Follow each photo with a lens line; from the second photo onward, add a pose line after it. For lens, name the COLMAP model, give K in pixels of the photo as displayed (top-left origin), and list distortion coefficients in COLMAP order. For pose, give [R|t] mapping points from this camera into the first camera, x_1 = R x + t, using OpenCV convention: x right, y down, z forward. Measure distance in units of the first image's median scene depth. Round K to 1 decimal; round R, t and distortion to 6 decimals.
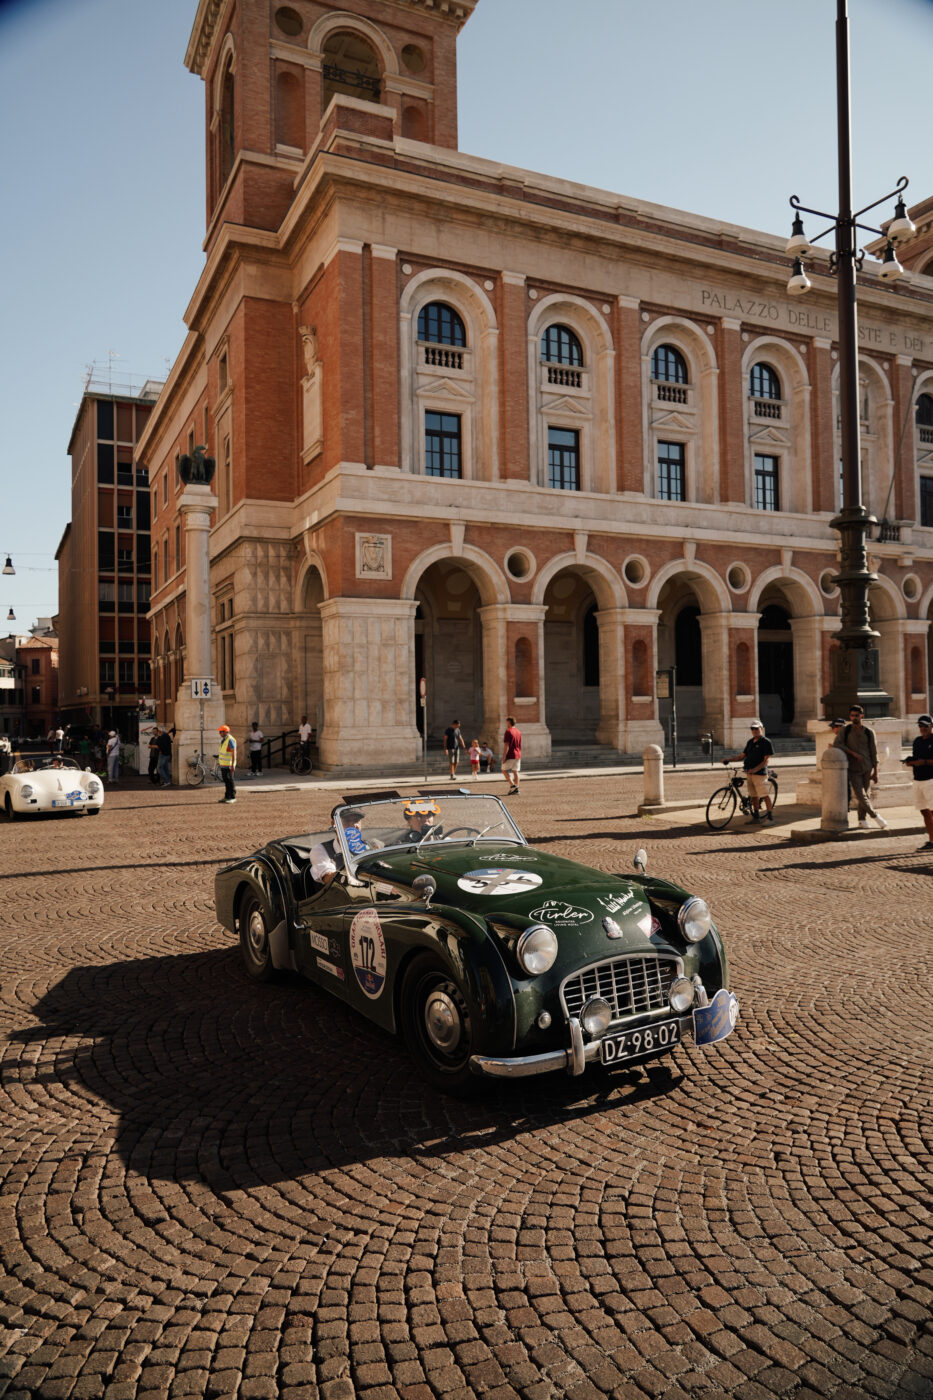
lens RADIAL K [[928.9, 0, 465.0], [0, 928.9, 697.2], [0, 0, 1]] dist [-0.033190, 0.005738]
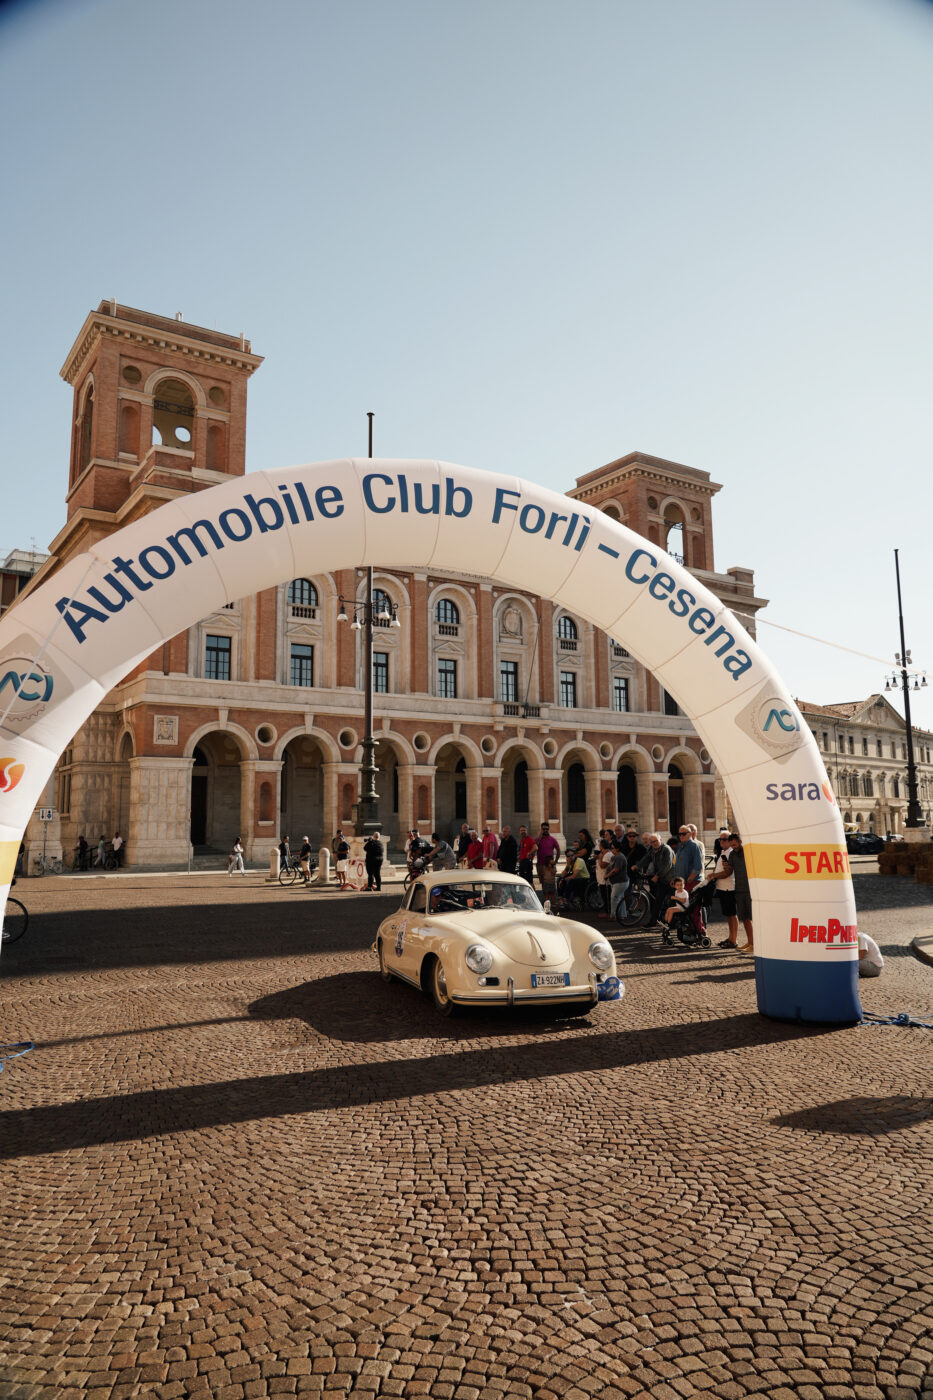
lens RADIAL K [[928.9, 0, 465.0], [0, 928.9, 697.2], [0, 0, 1]] dist [-0.033190, 0.005738]
pose [[0.988940, 0.026504, 0.145927, 0.153201], [-0.008241, 0.992204, -0.124355, -0.014383], [-0.148085, 0.121777, 0.981449, -0.552095]]
